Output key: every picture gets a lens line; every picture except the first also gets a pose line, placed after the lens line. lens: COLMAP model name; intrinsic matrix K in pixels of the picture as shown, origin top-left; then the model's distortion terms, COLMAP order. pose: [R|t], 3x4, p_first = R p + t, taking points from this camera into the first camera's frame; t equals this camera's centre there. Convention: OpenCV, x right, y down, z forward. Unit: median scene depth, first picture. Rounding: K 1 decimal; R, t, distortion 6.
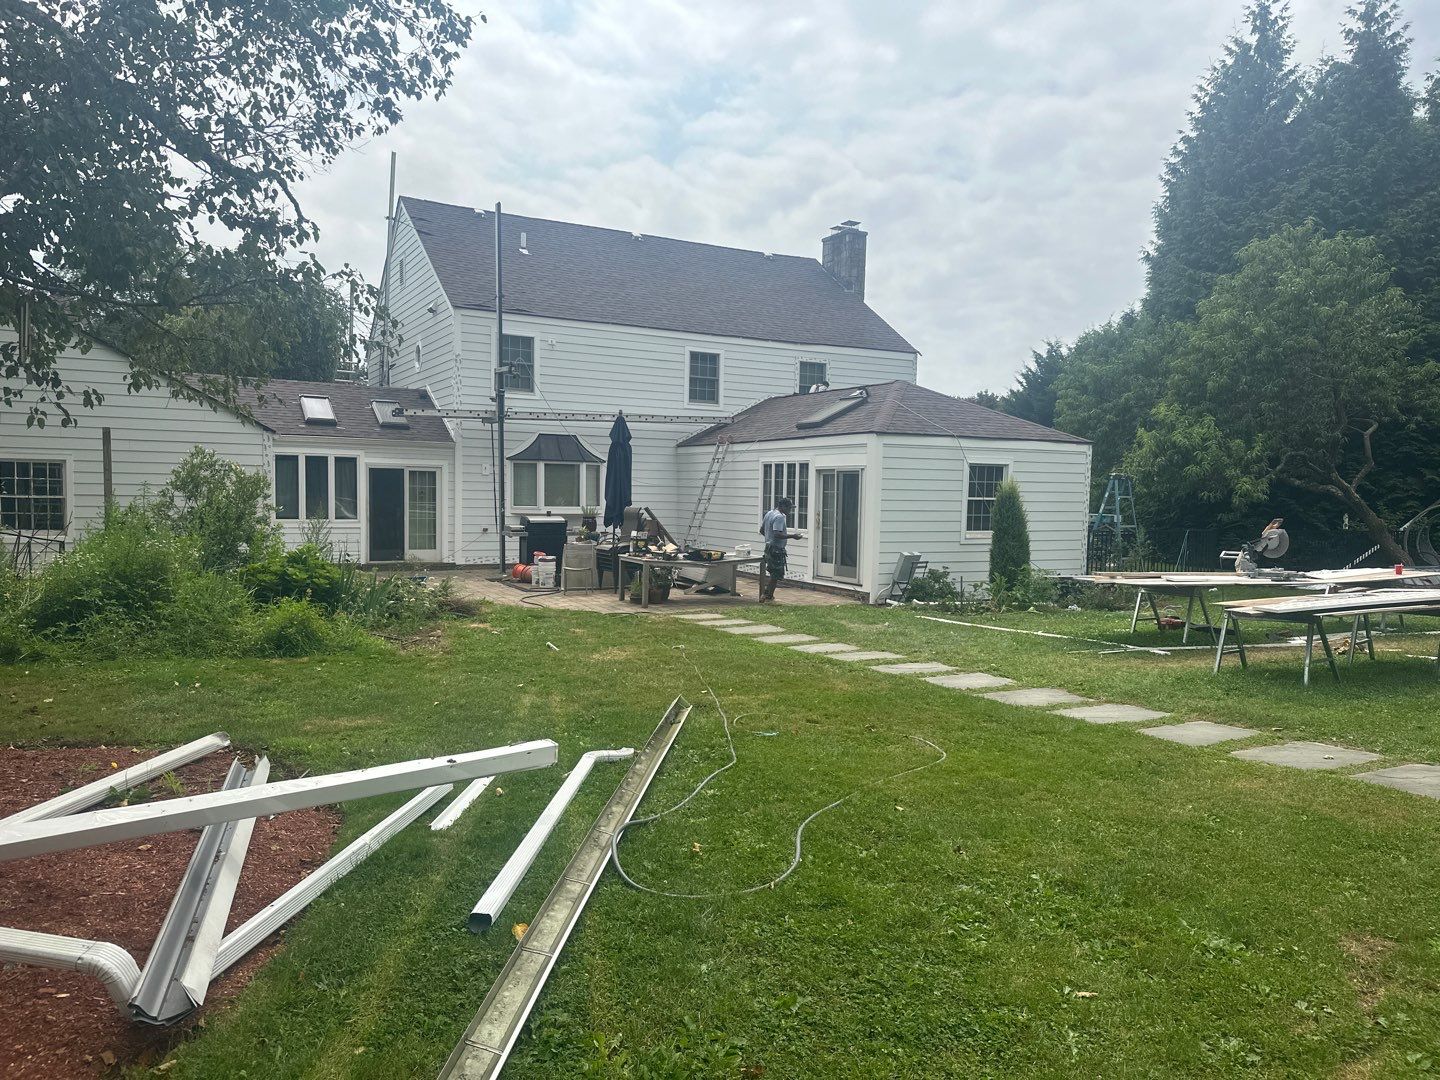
lens RADIAL K [[1037.9, 0, 720.0], [0, 1037.9, 540.0], [0, 0, 1]] dist [-0.001904, -0.000510]
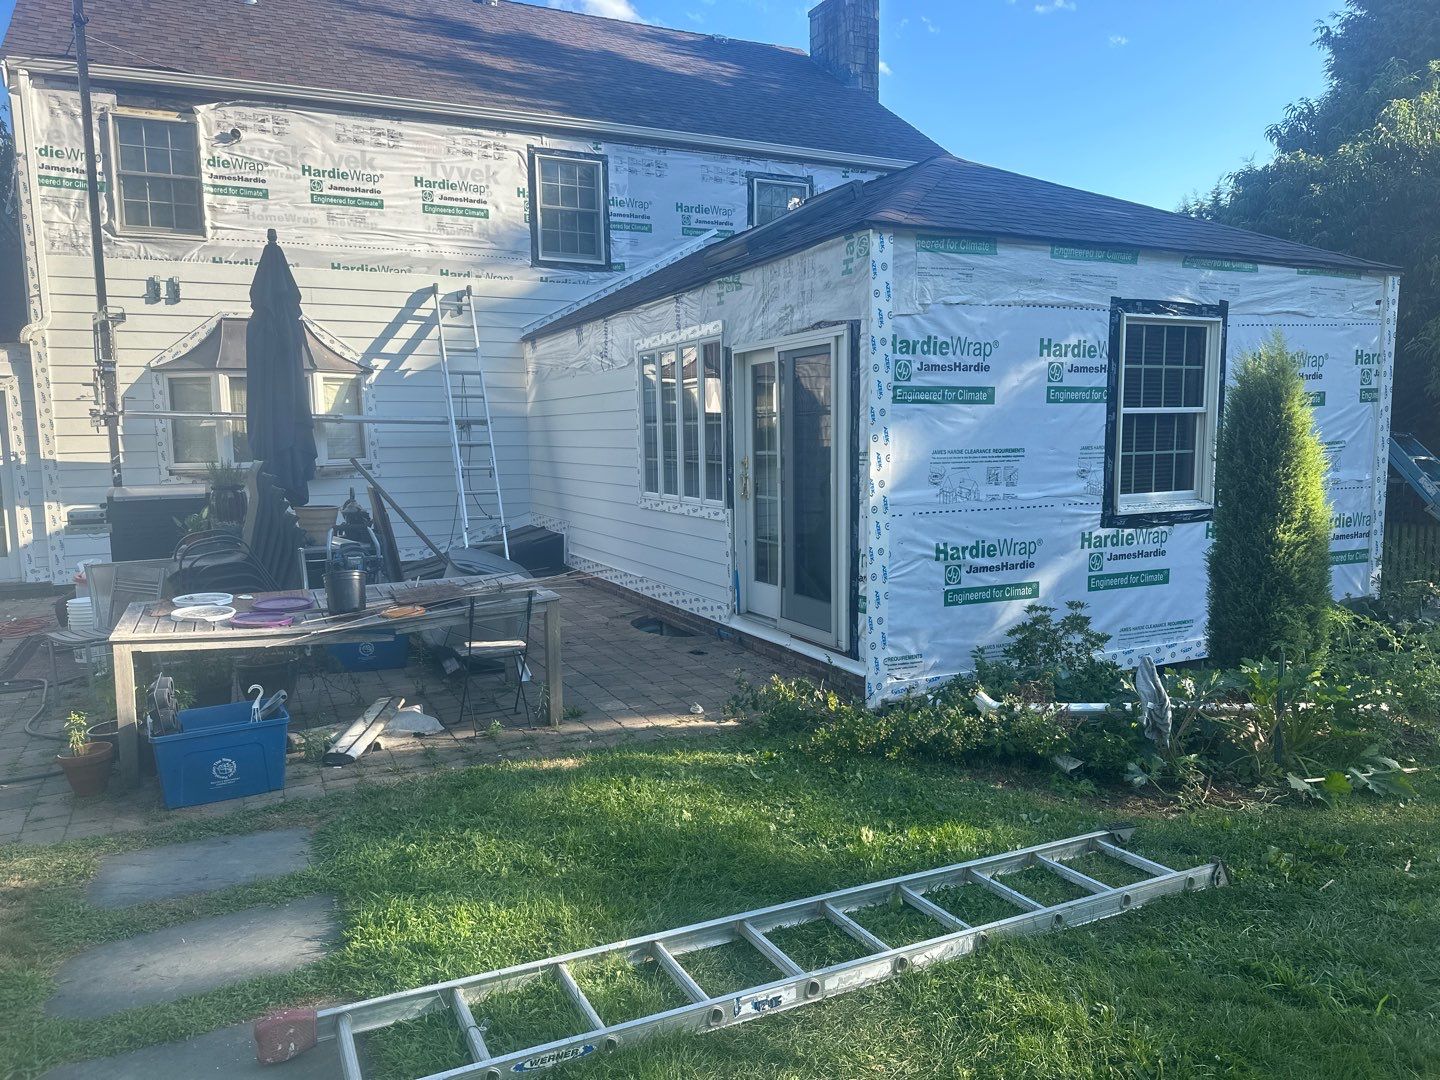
lens RADIAL K [[1037.9, 0, 720.0], [0, 1037.9, 540.0], [0, 0, 1]] dist [-0.001904, -0.000510]
pose [[0.998681, -0.027840, -0.043134, 0.067032], [0.030163, 0.998075, 0.054181, -0.011752], [0.041543, -0.055410, 0.997599, 0.381218]]
